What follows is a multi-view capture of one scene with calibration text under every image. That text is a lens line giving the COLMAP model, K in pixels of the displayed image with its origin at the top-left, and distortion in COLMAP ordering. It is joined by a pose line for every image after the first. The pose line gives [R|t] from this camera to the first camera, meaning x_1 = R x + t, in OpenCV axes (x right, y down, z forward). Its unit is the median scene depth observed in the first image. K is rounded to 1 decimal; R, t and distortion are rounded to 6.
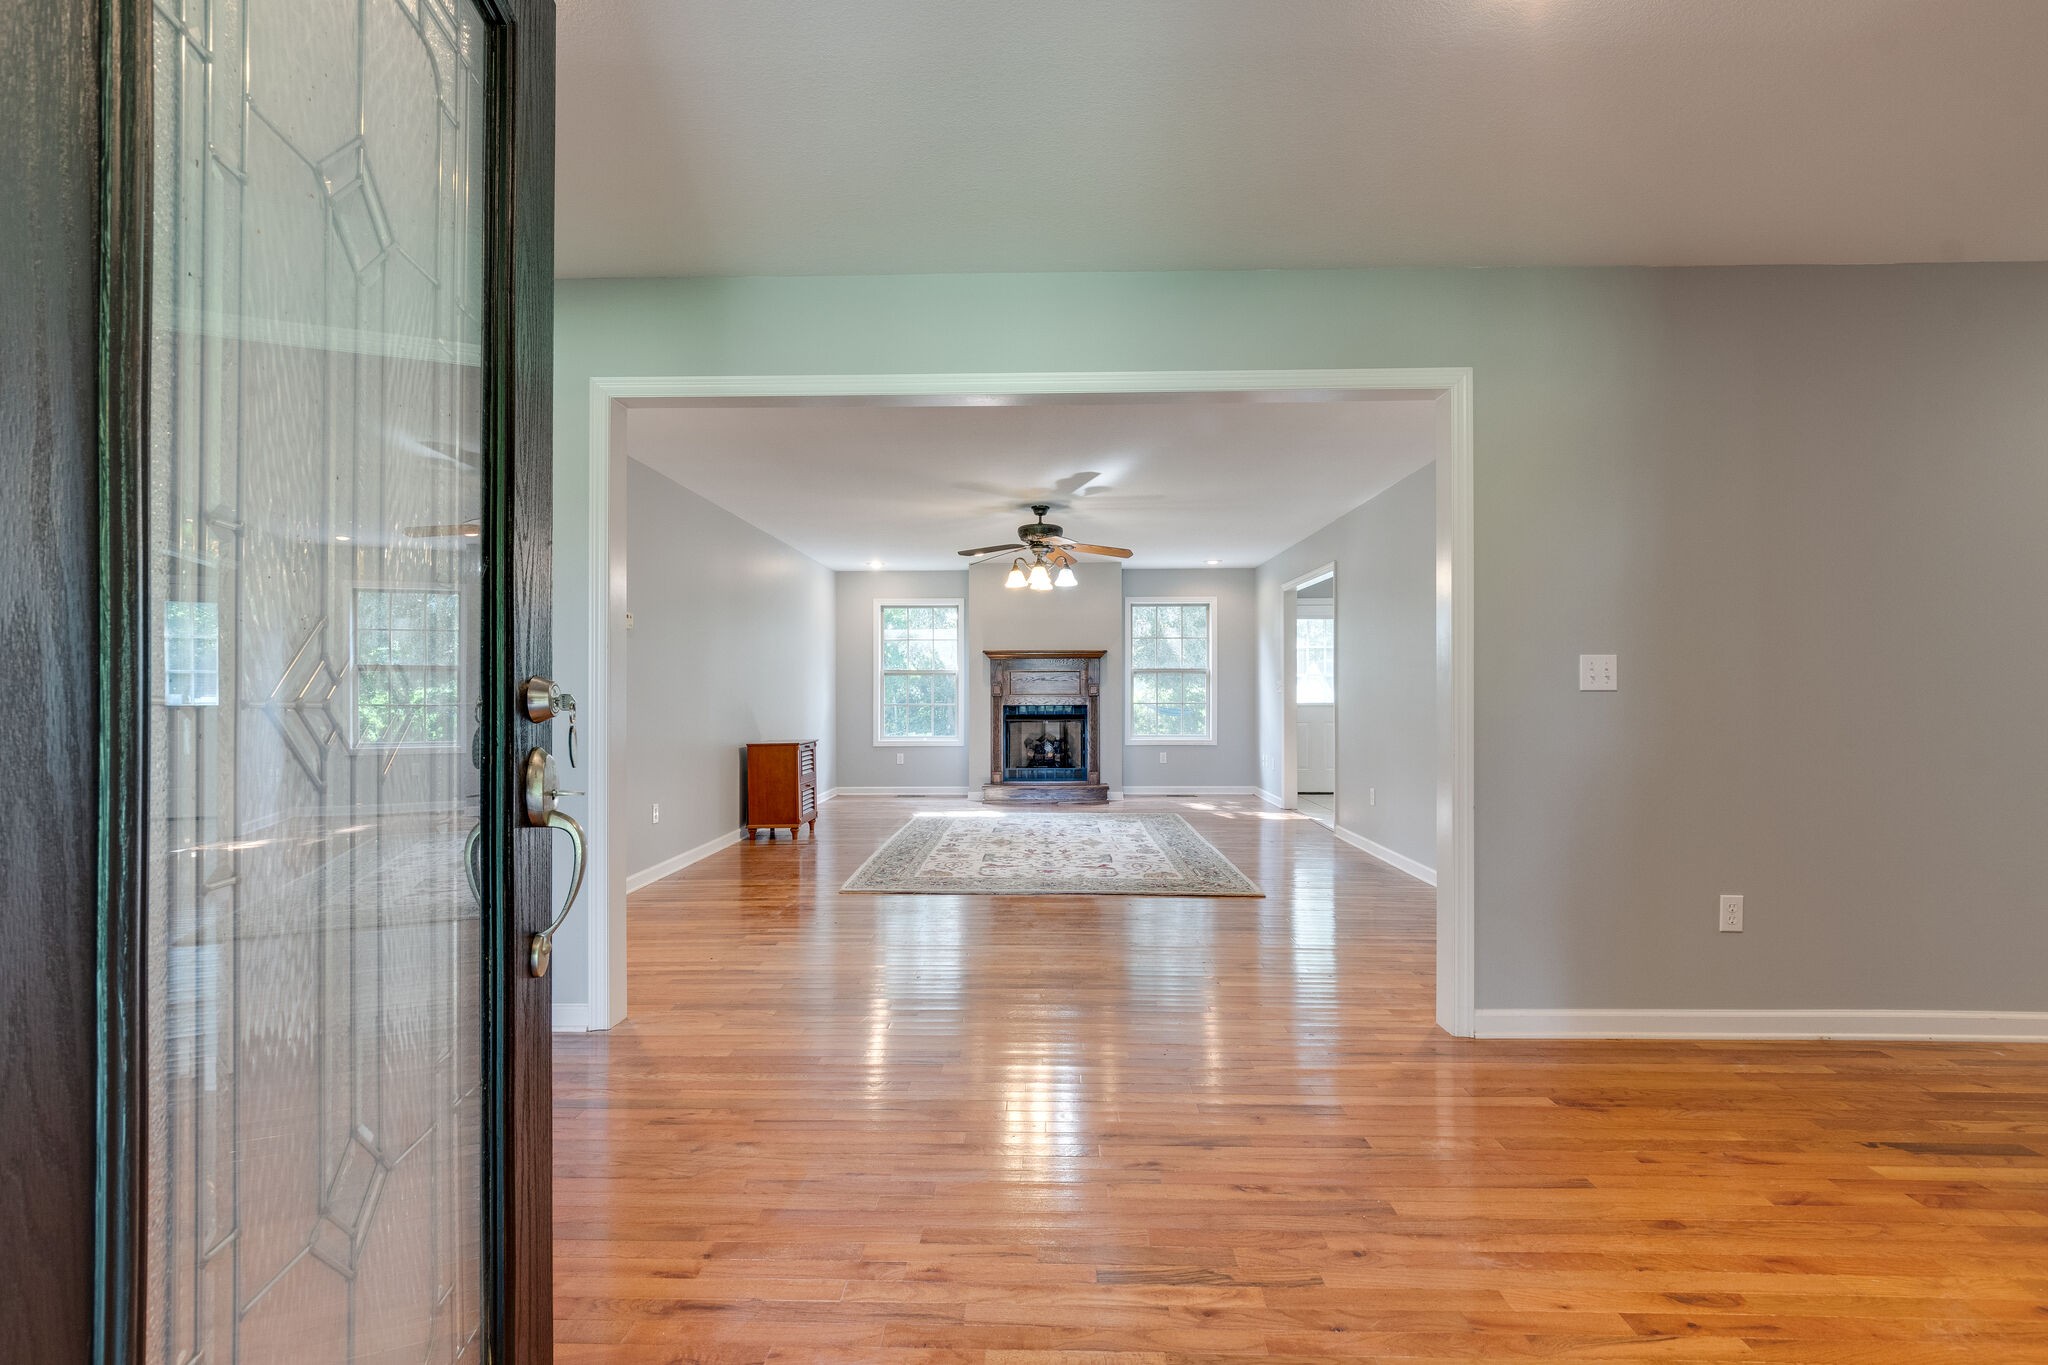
lens RADIAL K [[855.3, 0, 1021.3], [0, 855.3, 688.3], [0, 0, 1]] dist [0.000521, 0.000023]
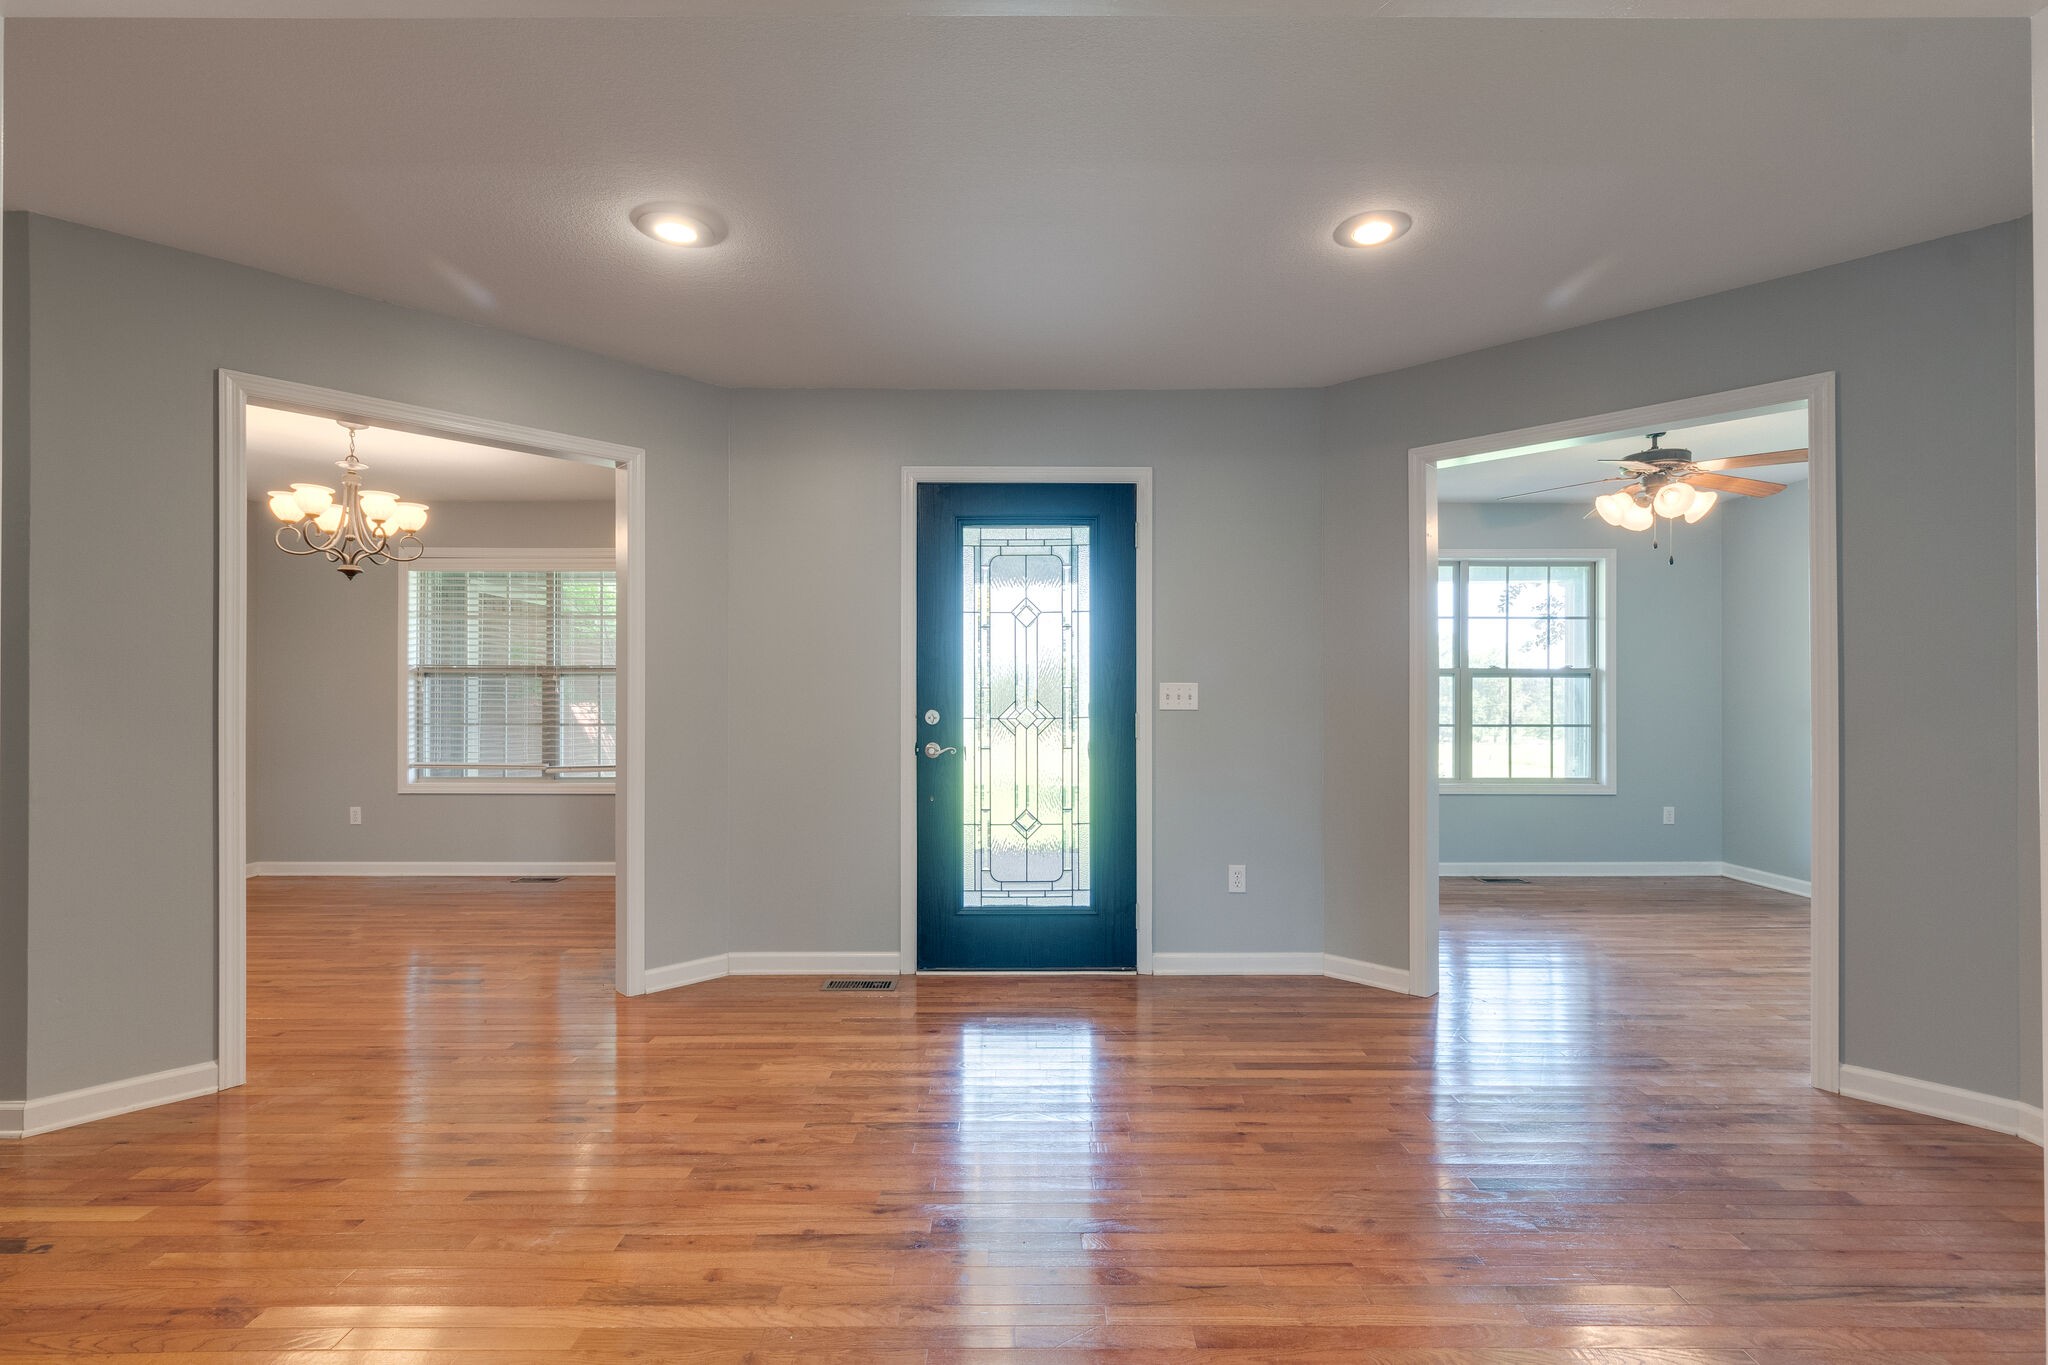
lens RADIAL K [[1513.8, 0, 1024.0], [0, 1513.8, 682.5], [0, 0, 1]] dist [-0.002074, -0.000342]
pose [[-0.999585, -0.000935, -0.028780, 0.031235], [-0.000431, 0.999846, -0.017526, -0.012456], [0.028792, -0.017506, -0.999432, 2.152140]]
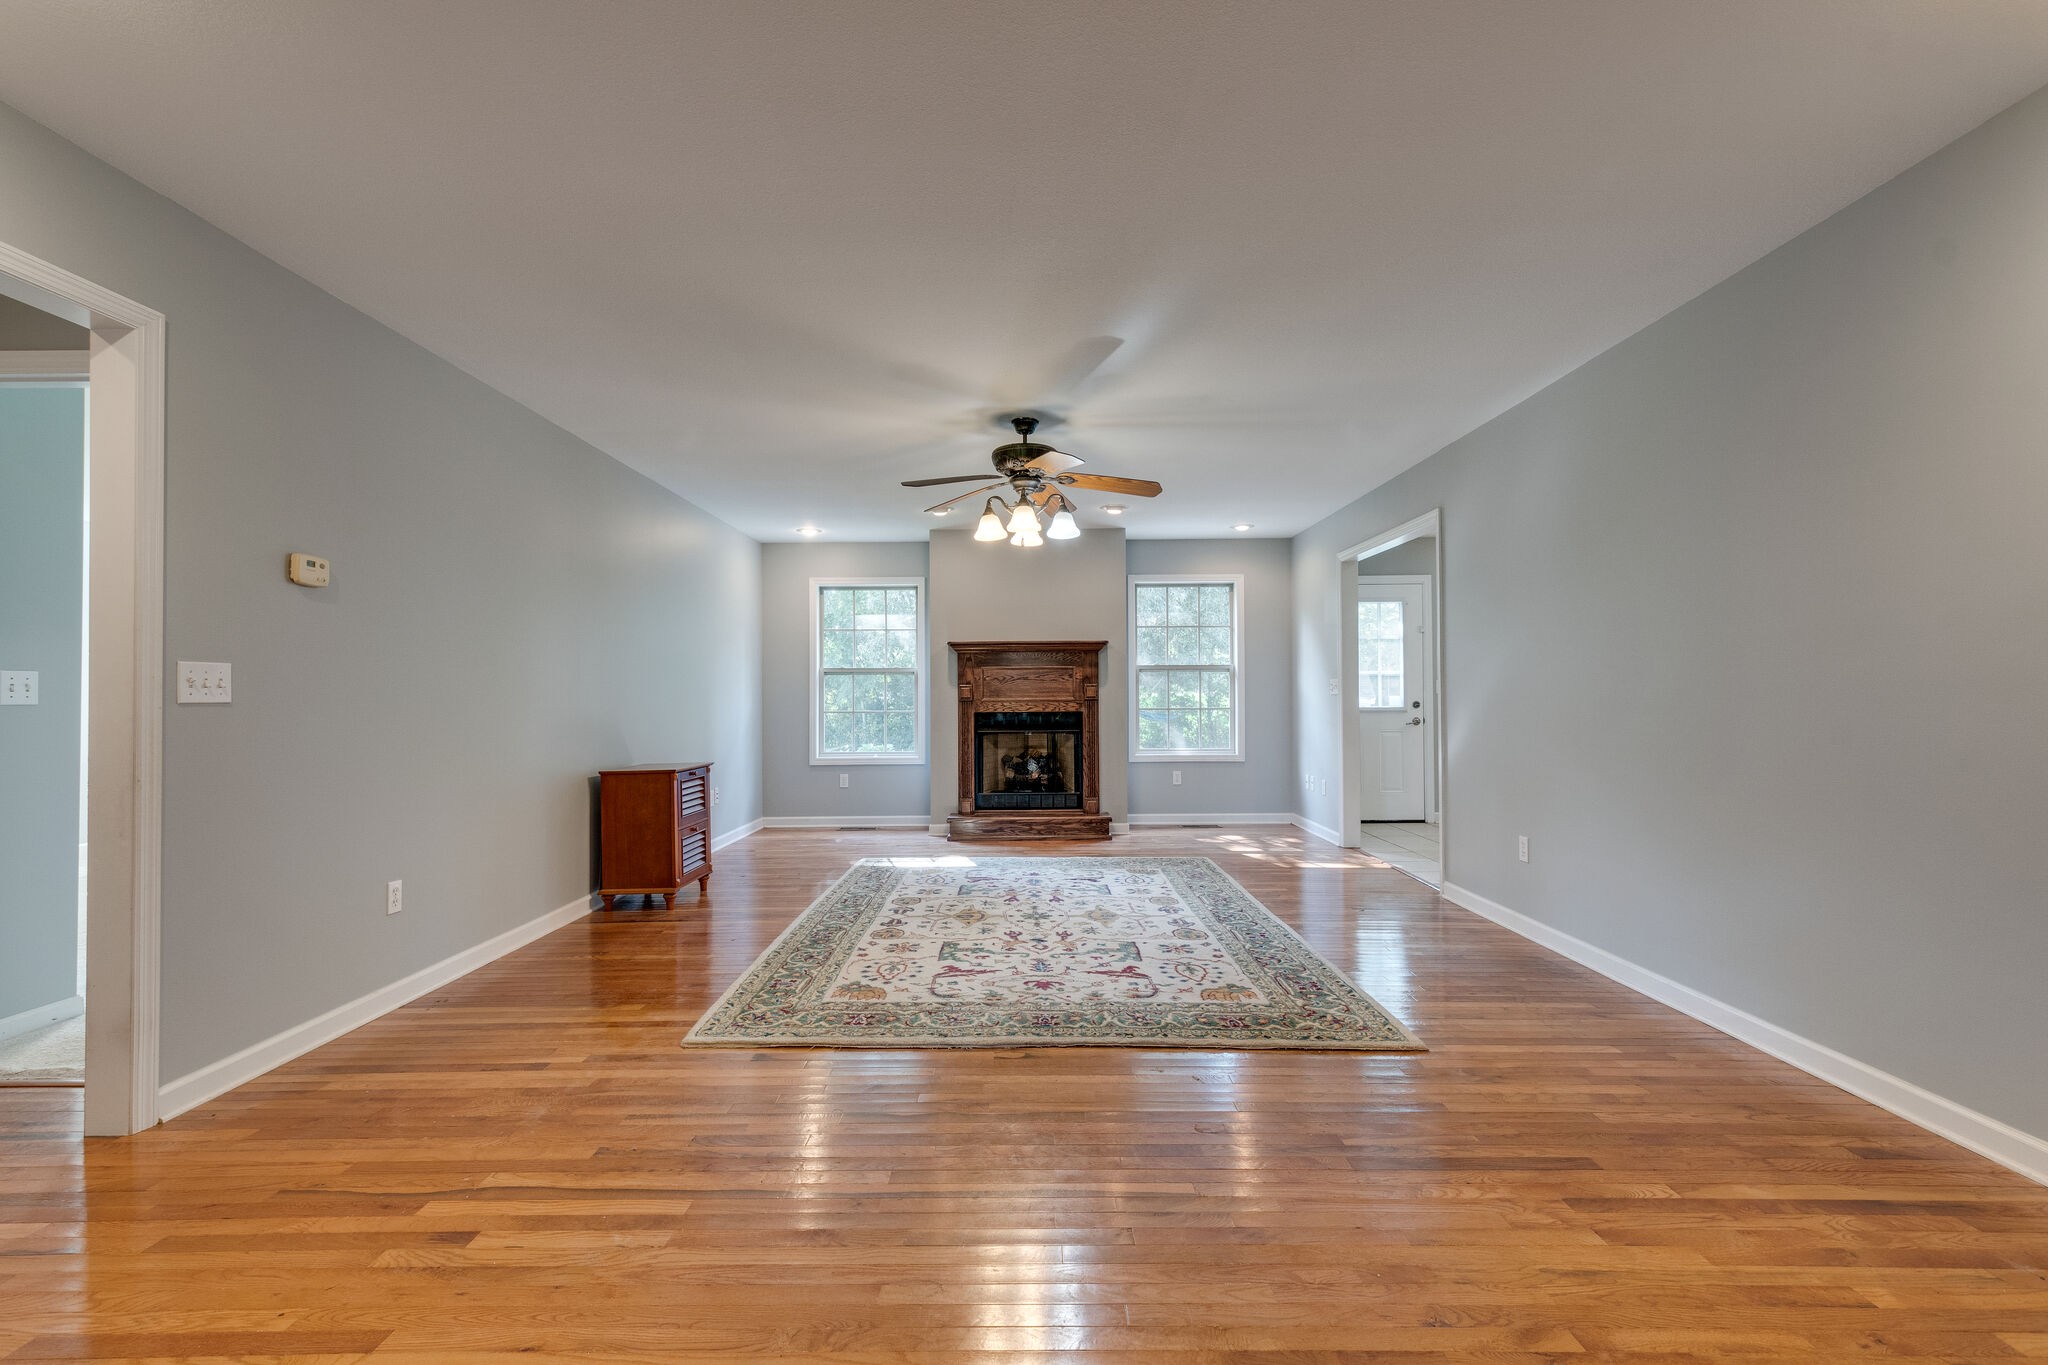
lens RADIAL K [[855.3, 0, 1021.3], [0, 855.3, 688.3], [0, 0, 1]] dist [0.000521, 0.000023]
pose [[0.999589, -0.004010, 0.028395, -0.000587], [0.004141, 0.999981, -0.004559, 0.001938], [-0.028377, 0.004675, 0.999586, 0.251668]]
